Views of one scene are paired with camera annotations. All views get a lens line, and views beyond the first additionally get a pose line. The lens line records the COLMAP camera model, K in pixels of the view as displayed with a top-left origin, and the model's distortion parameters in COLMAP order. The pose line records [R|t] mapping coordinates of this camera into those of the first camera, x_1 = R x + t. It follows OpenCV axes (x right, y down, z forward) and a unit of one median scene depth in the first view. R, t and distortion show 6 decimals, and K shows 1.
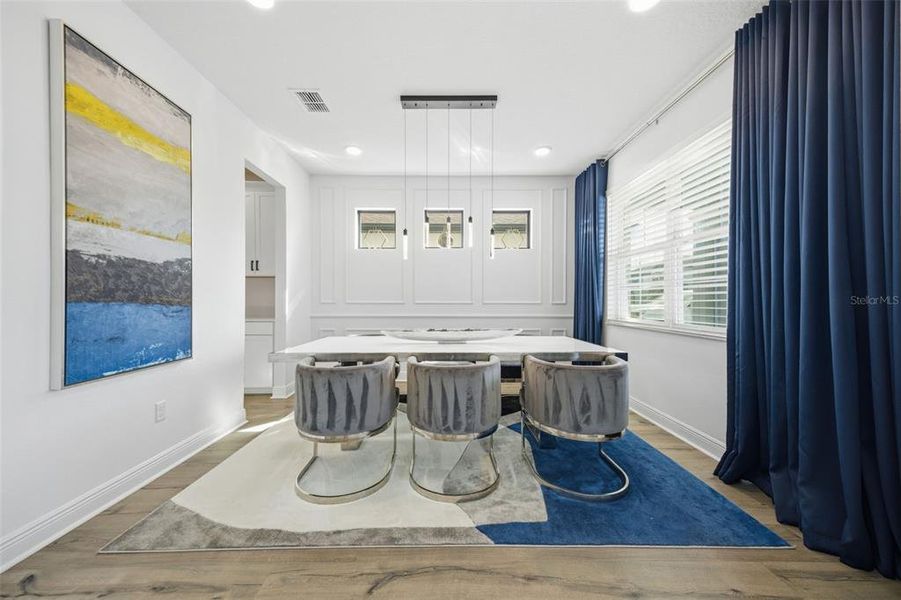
lens RADIAL K [[335.8, 0, 448.5], [0, 335.8, 297.5], [0, 0, 1]] dist [0.022937, -0.000289]
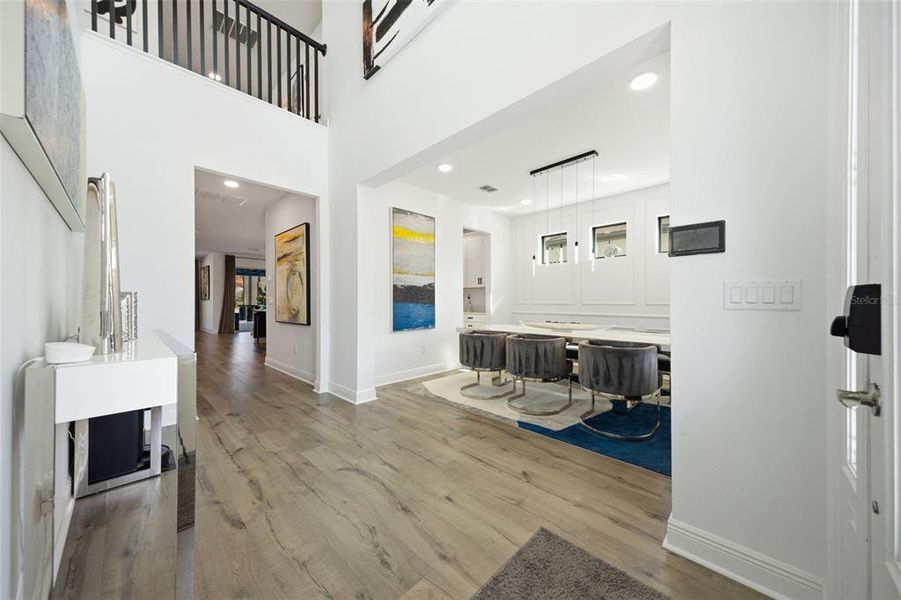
lens RADIAL K [[319.7, 0, 449.5], [0, 319.7, 300.2], [0, 0, 1]] dist [0.015953, -0.000203]
pose [[0.701220, -0.003747, -0.712935, 0.960078], [0.006890, 0.999975, 0.001521, -0.006104], [0.712912, -0.005979, 0.701228, -0.462829]]
